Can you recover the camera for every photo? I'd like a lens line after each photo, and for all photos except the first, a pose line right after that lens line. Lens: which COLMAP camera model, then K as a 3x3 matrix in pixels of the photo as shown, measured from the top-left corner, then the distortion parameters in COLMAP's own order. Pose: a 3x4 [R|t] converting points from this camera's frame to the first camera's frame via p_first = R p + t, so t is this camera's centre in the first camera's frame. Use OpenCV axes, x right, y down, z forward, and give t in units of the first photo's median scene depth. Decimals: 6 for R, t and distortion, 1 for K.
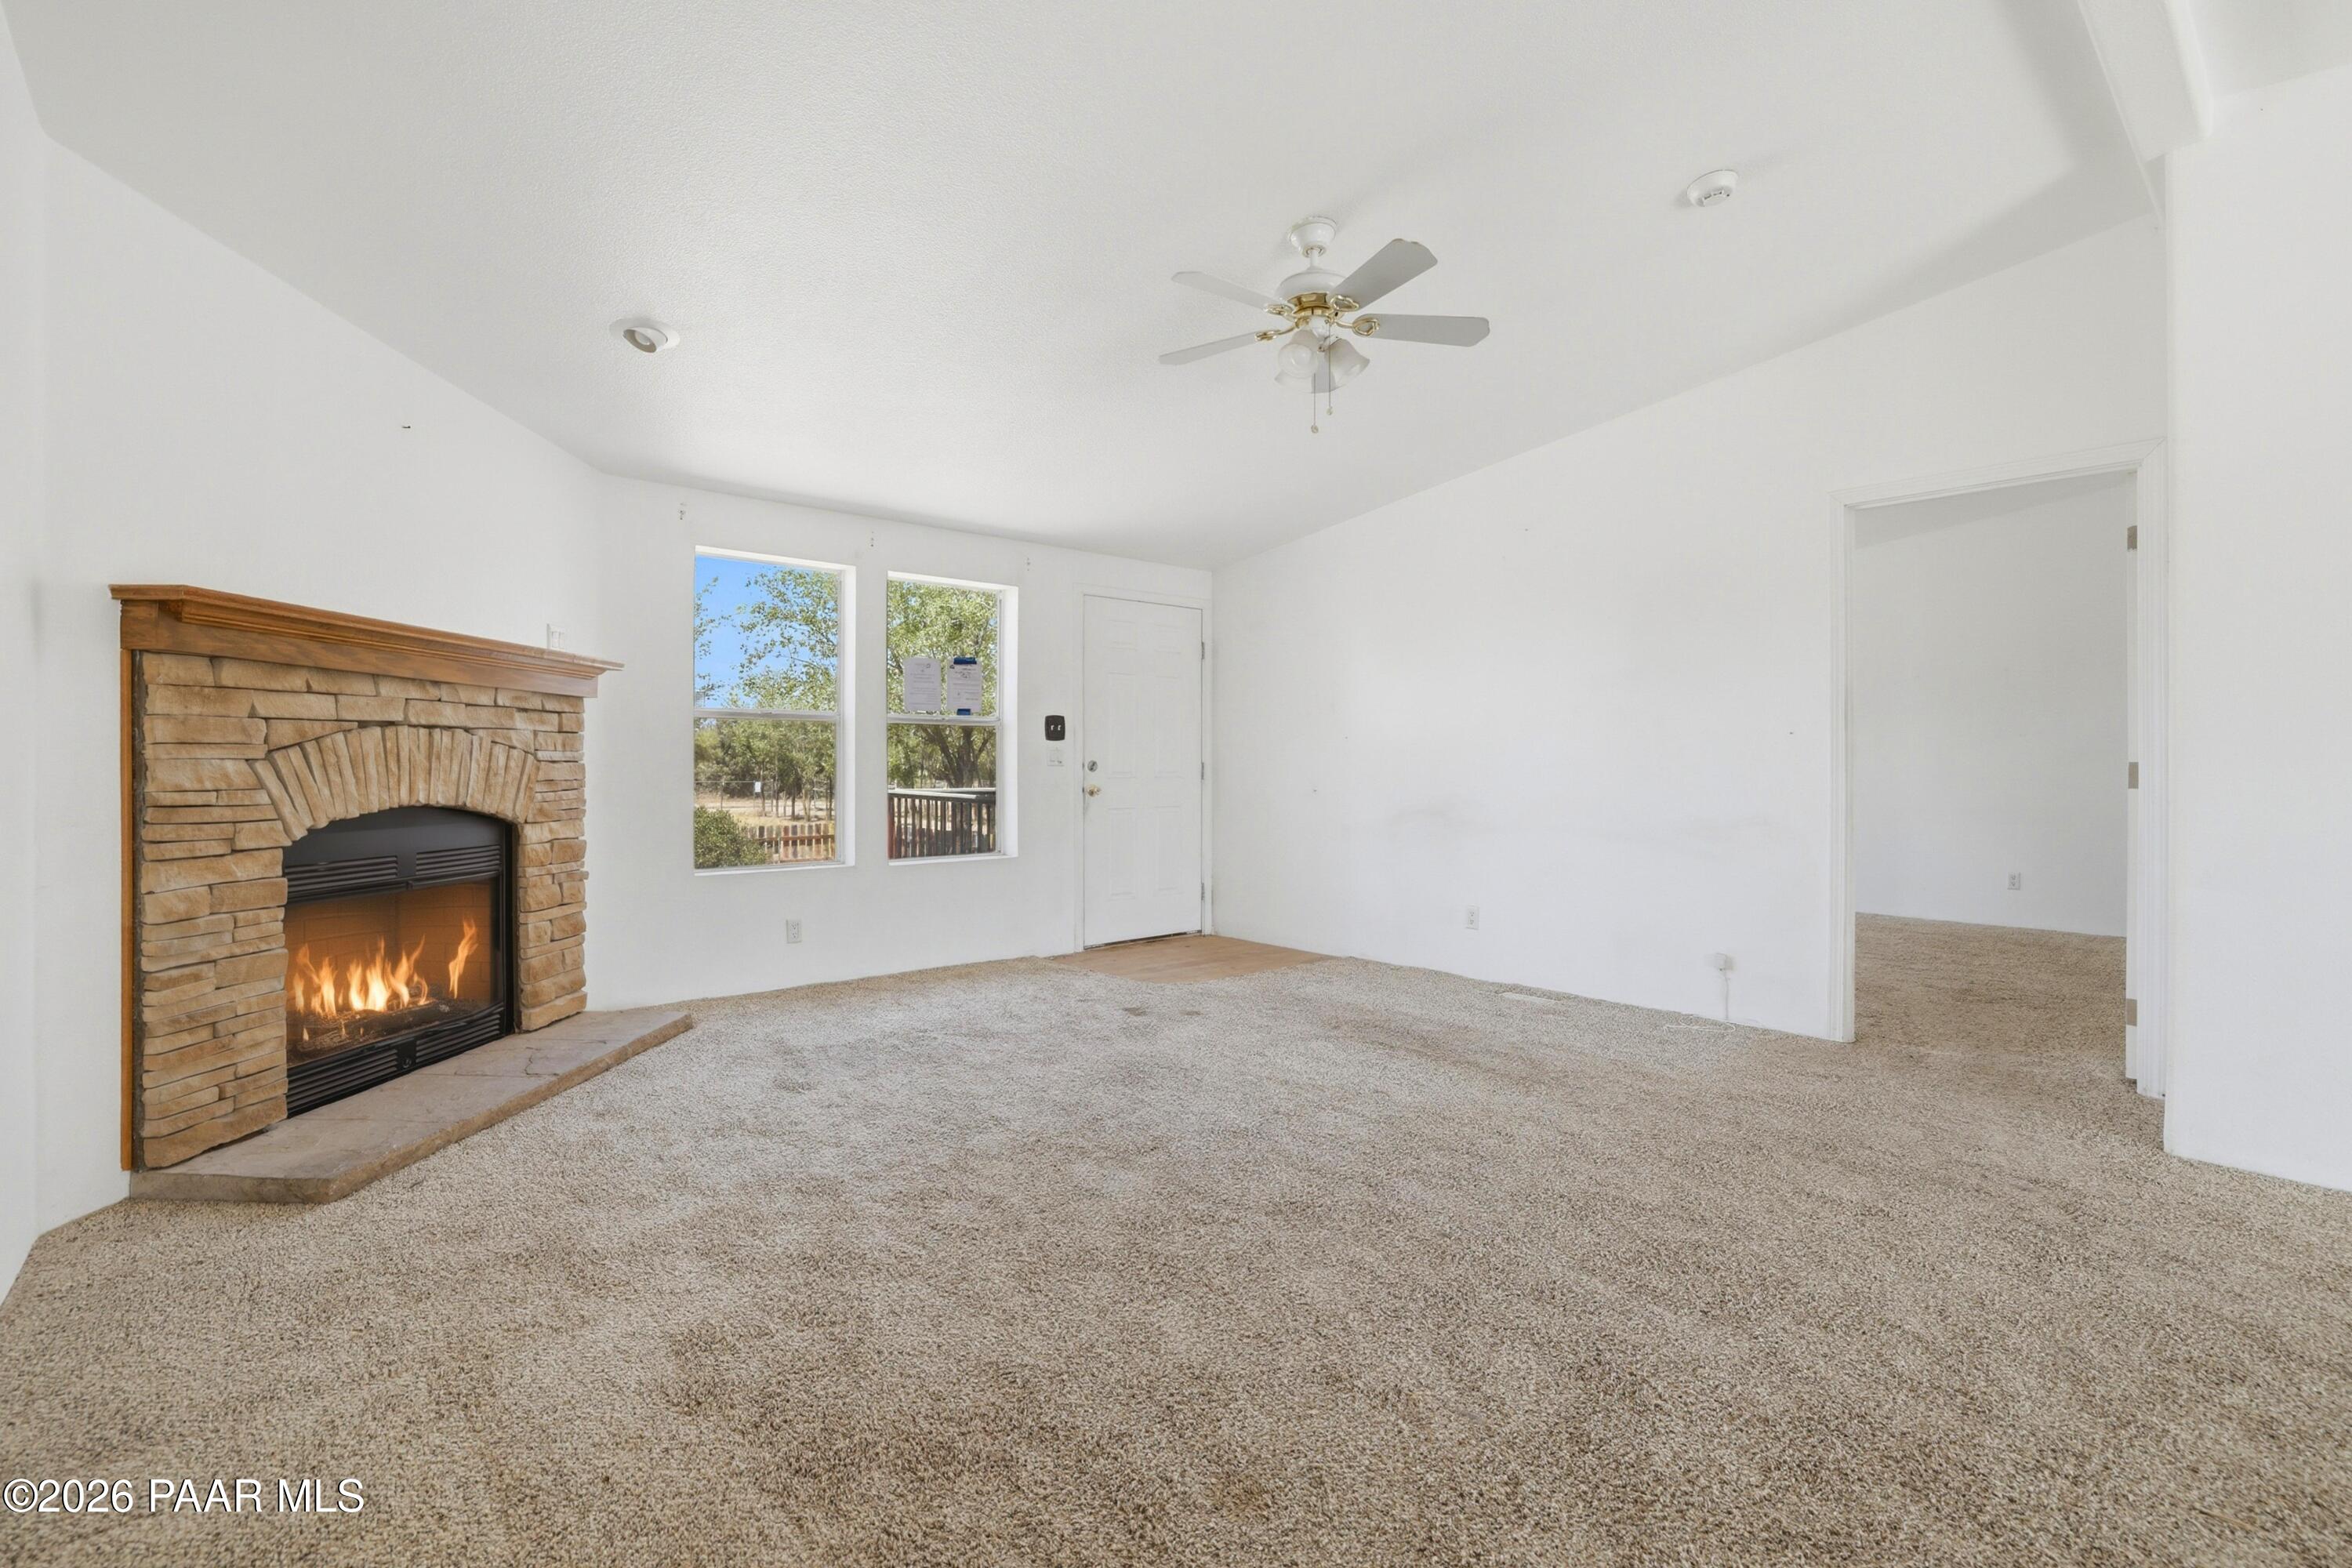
lens RADIAL K [[1023.4, 0, 1133.7], [0, 1023.4, 751.4], [0, 0, 1]] dist [-0.014173, 0.000210]
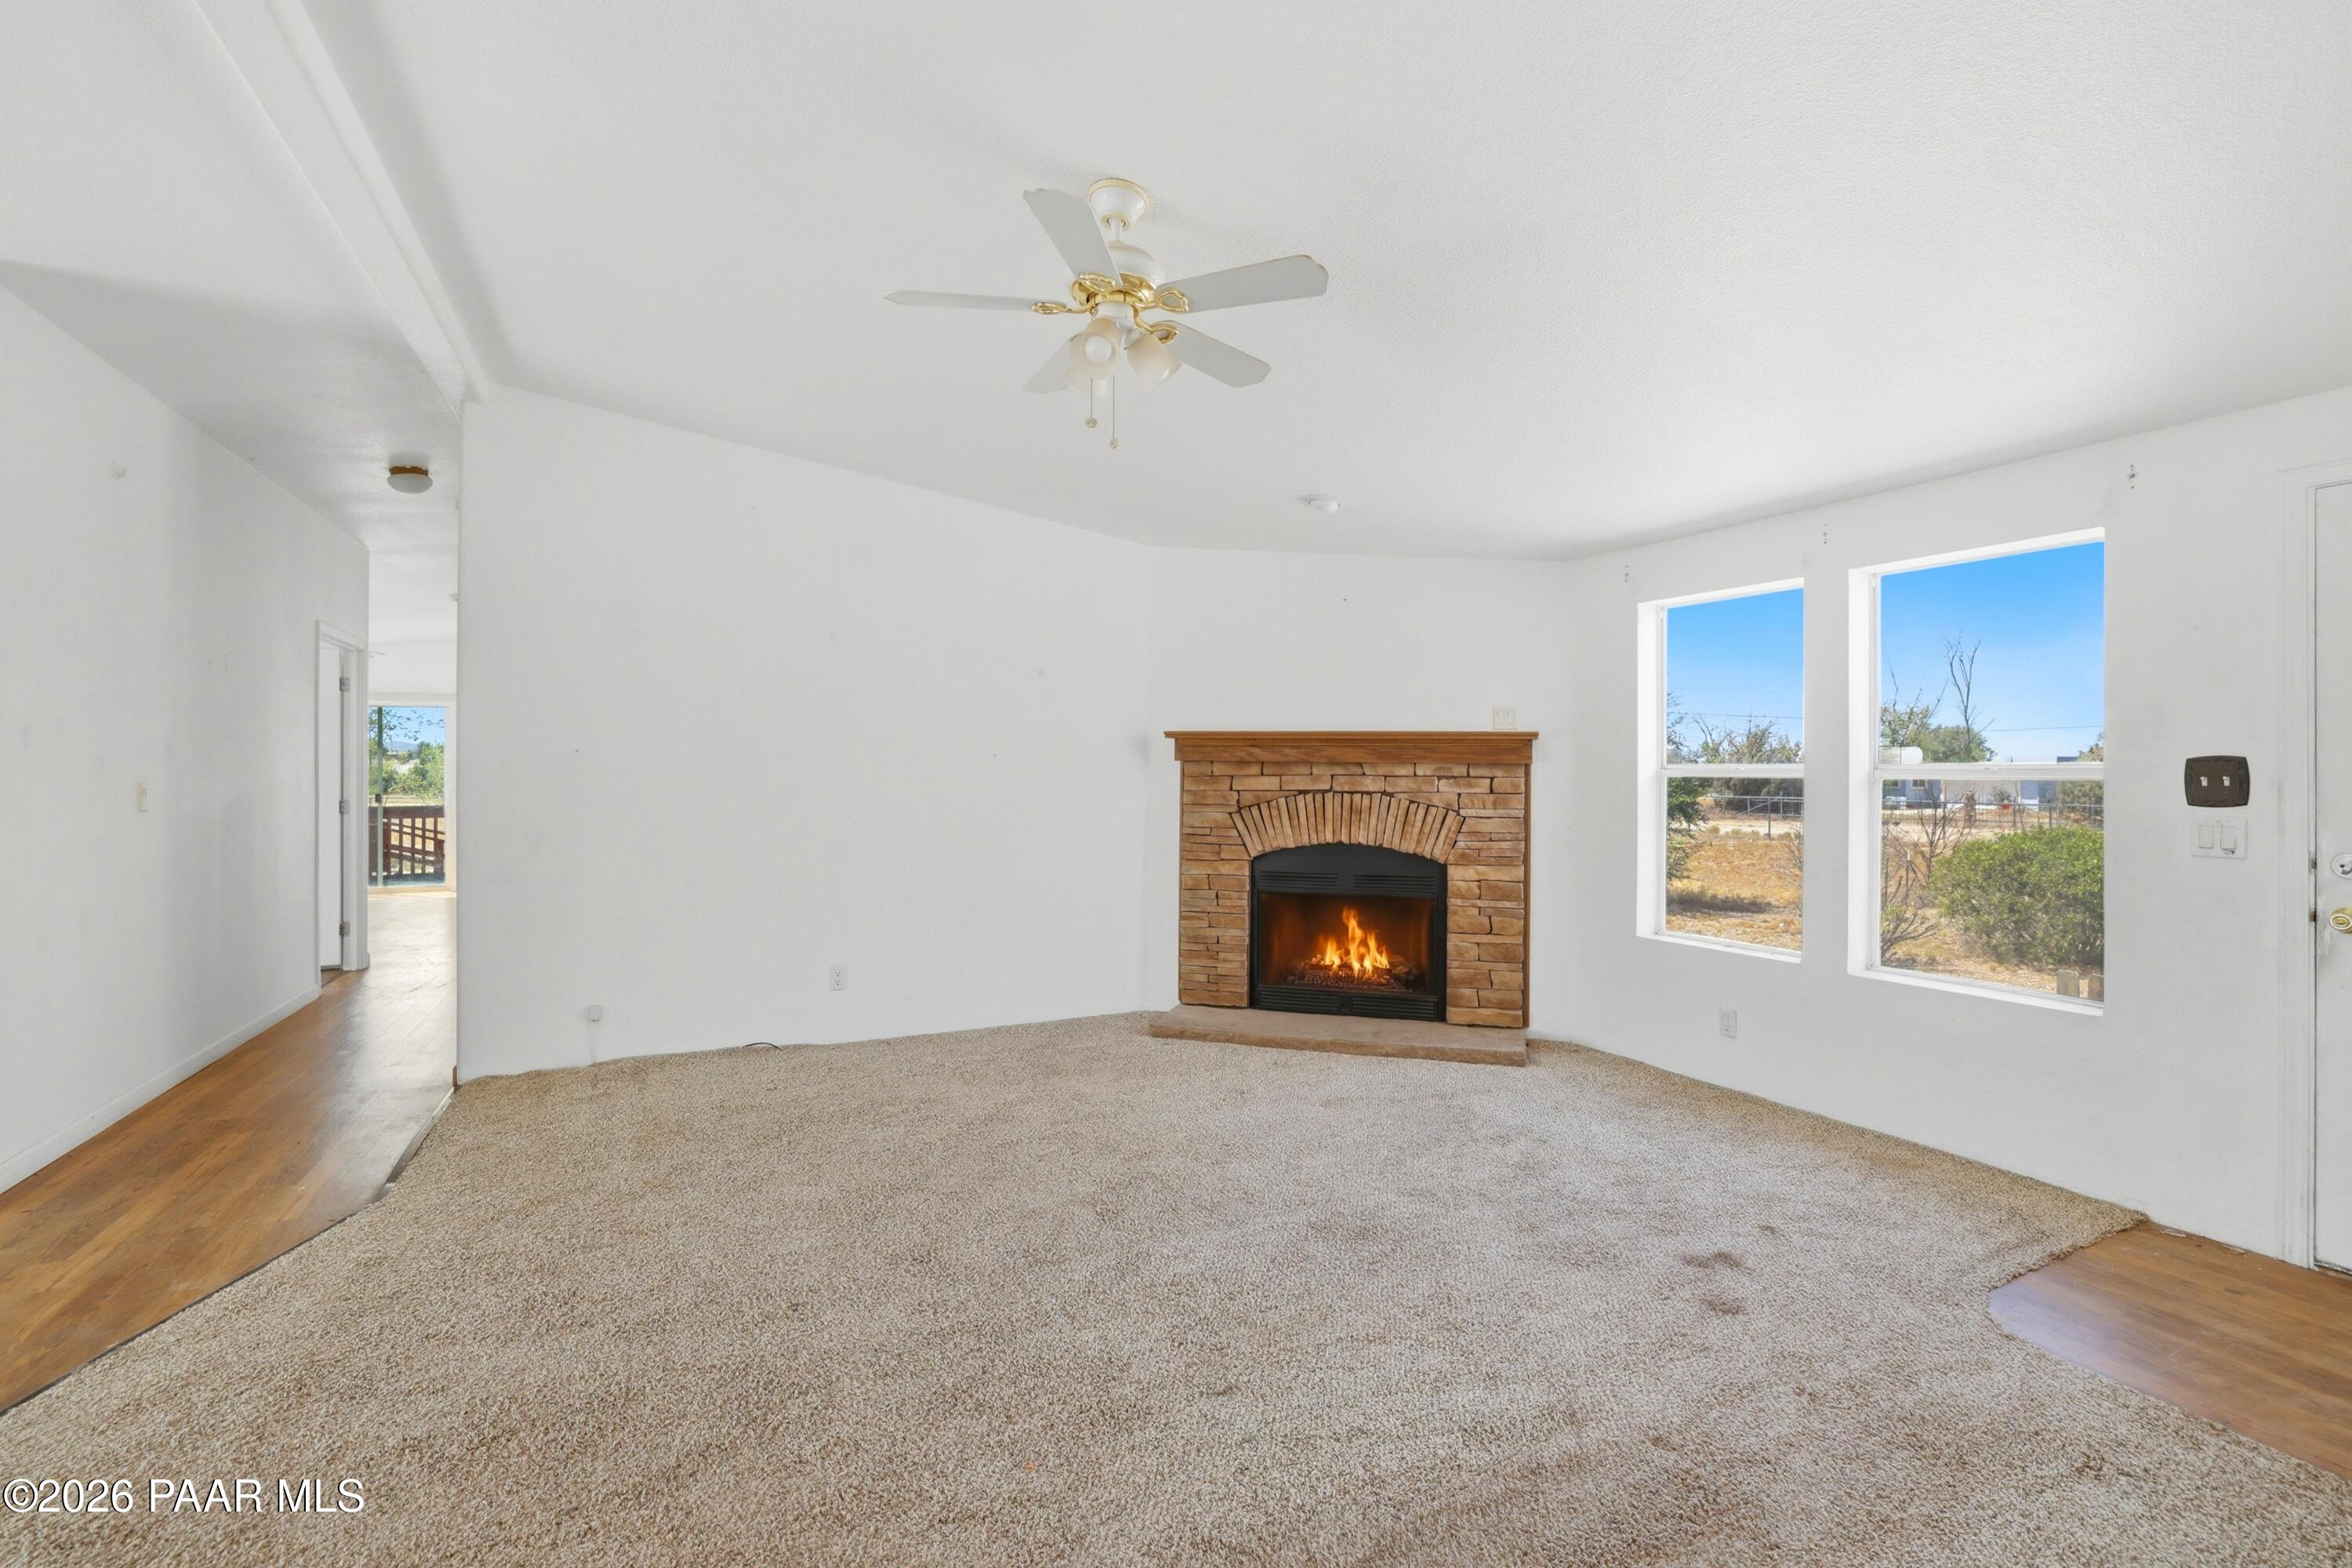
lens RADIAL K [[1025.7, 0, 1192.7], [0, 1025.7, 761.7], [0, 0, 1]] dist [-0.049668, 0.019802]
pose [[-0.187792, -0.011483, -0.982142, 0.885348], [0.006709, 0.999893, -0.012974, -0.053730], [0.982186, -0.009026, -0.187695, 1.086562]]
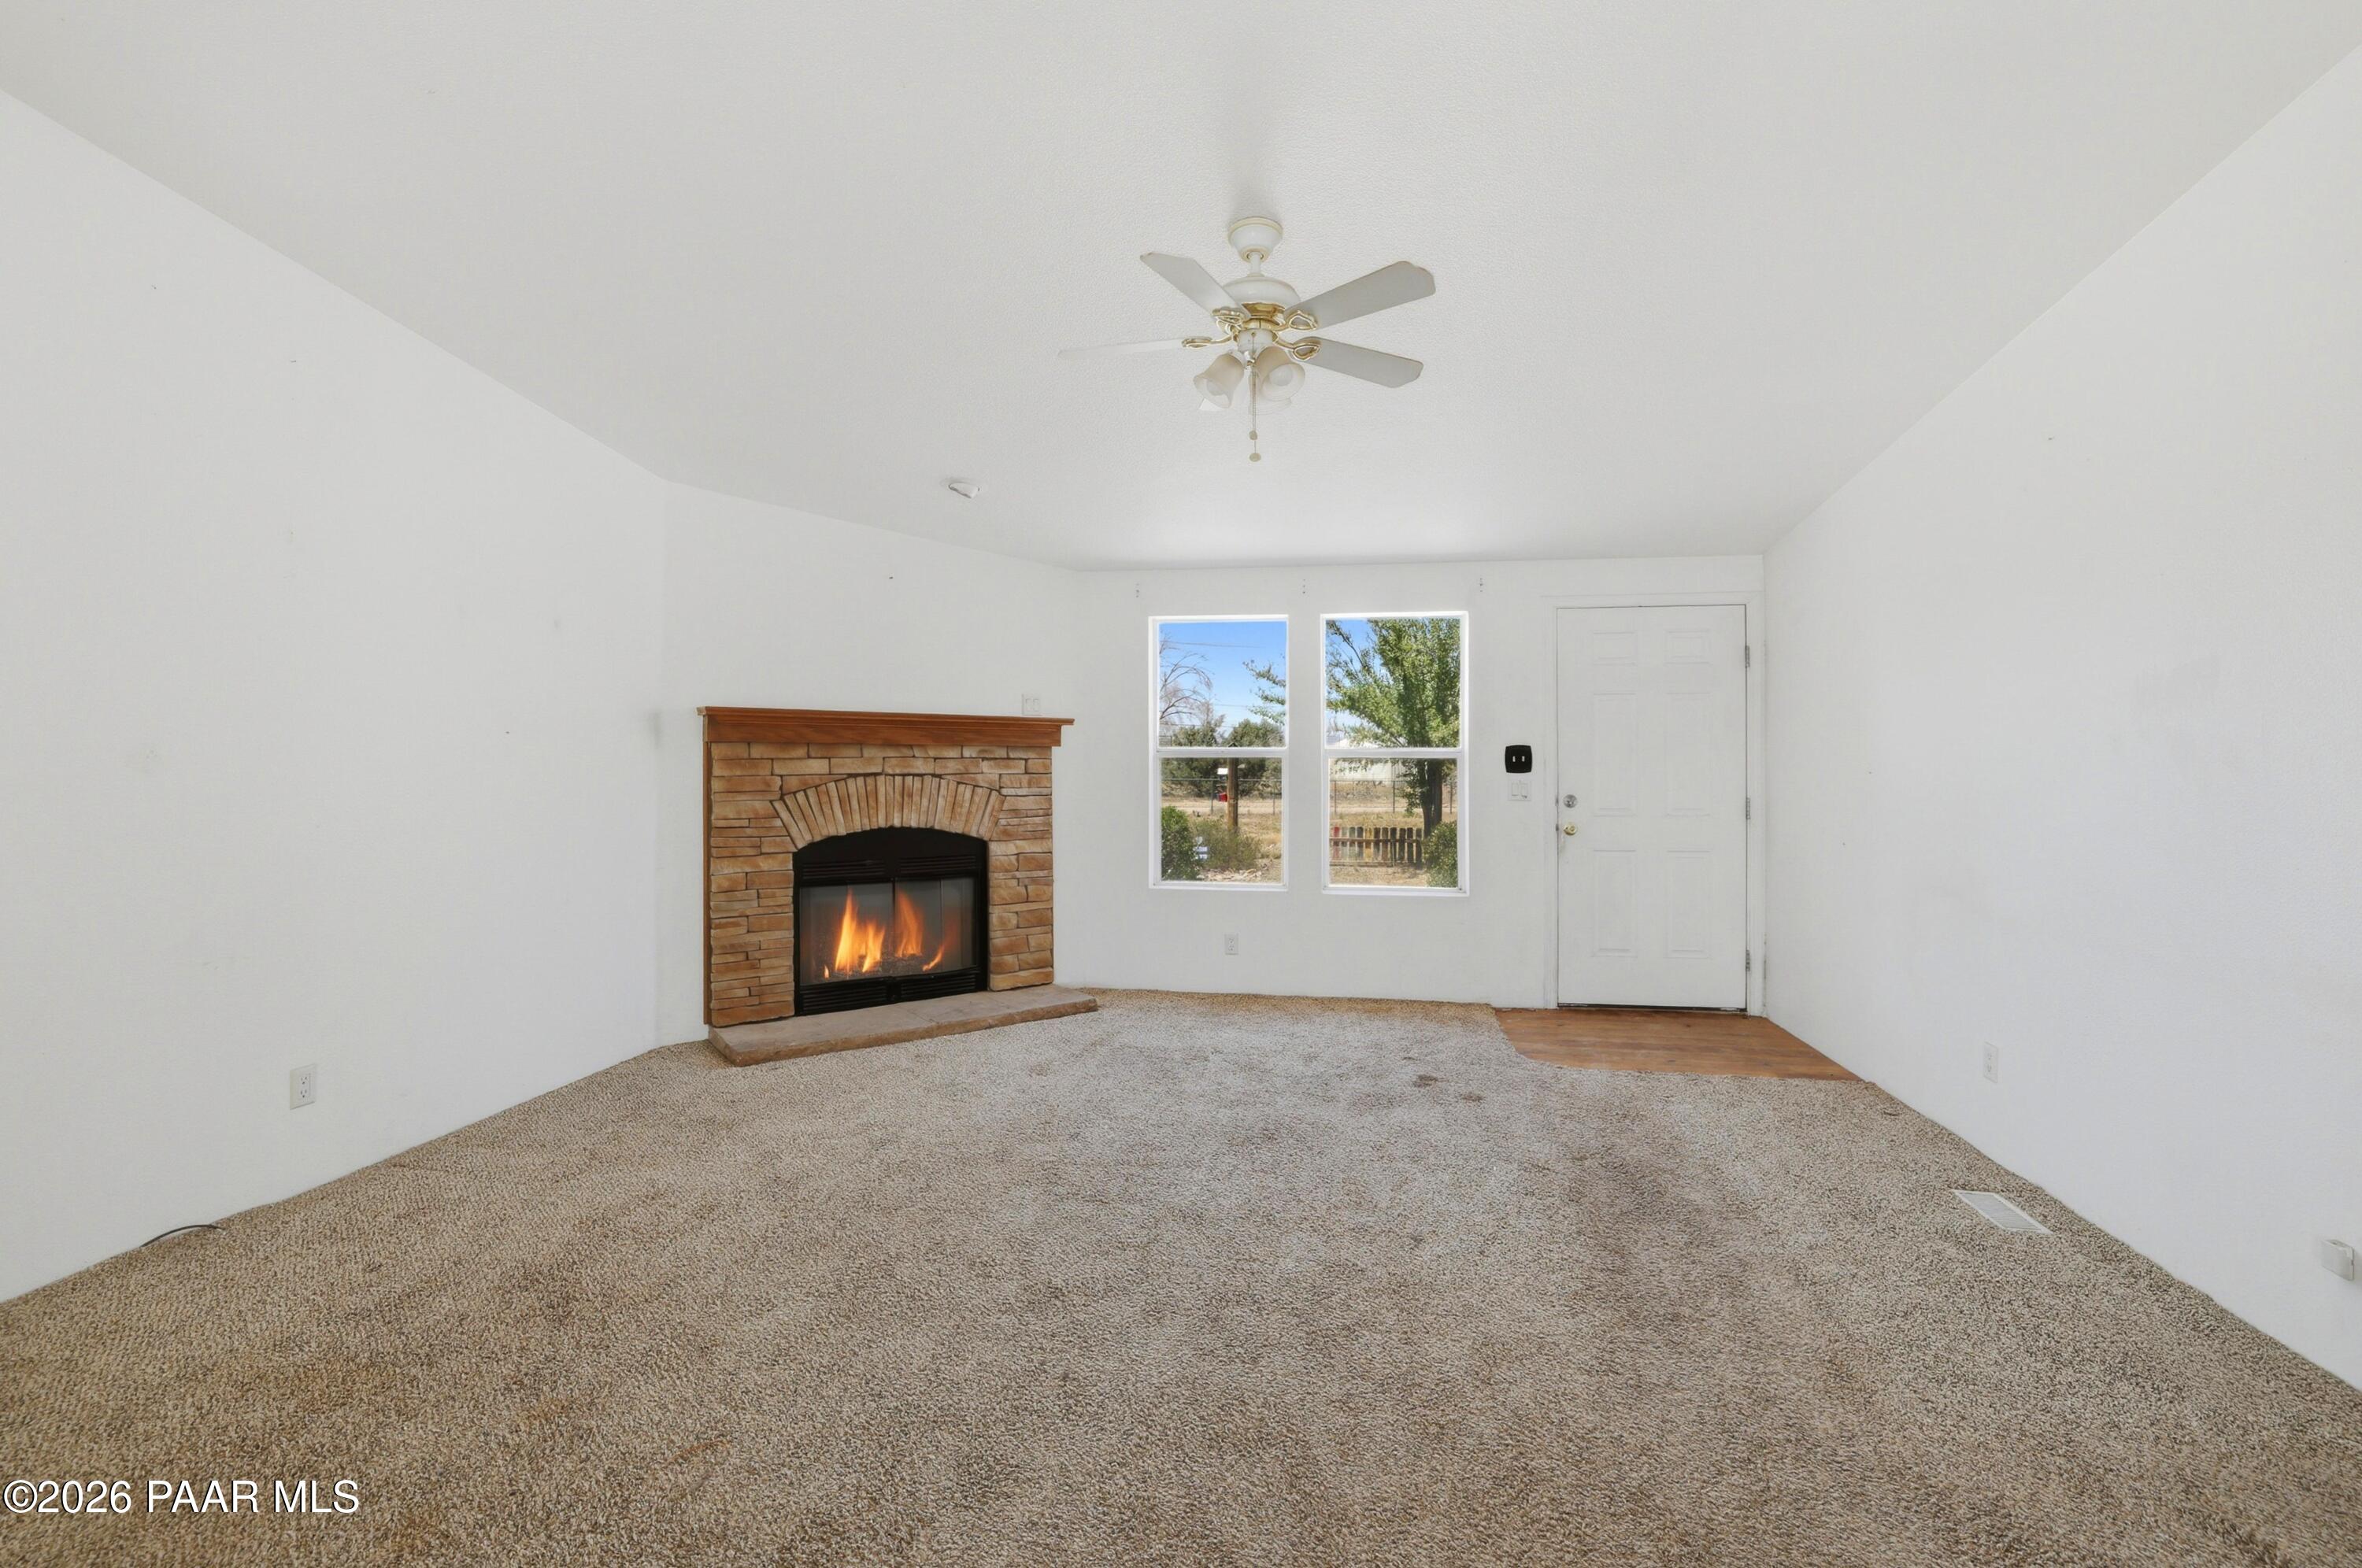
lens RADIAL K [[1030.0, 0, 1197.8], [0, 1030.0, 761.6], [0, 0, 1]] dist [-0.049668, 0.019802]
pose [[0.669939, 0.001371, -0.742415, 0.737214], [0.007477, 0.999935, 0.008593, -0.055356], [0.742378, -0.011308, 0.669885, 0.321456]]
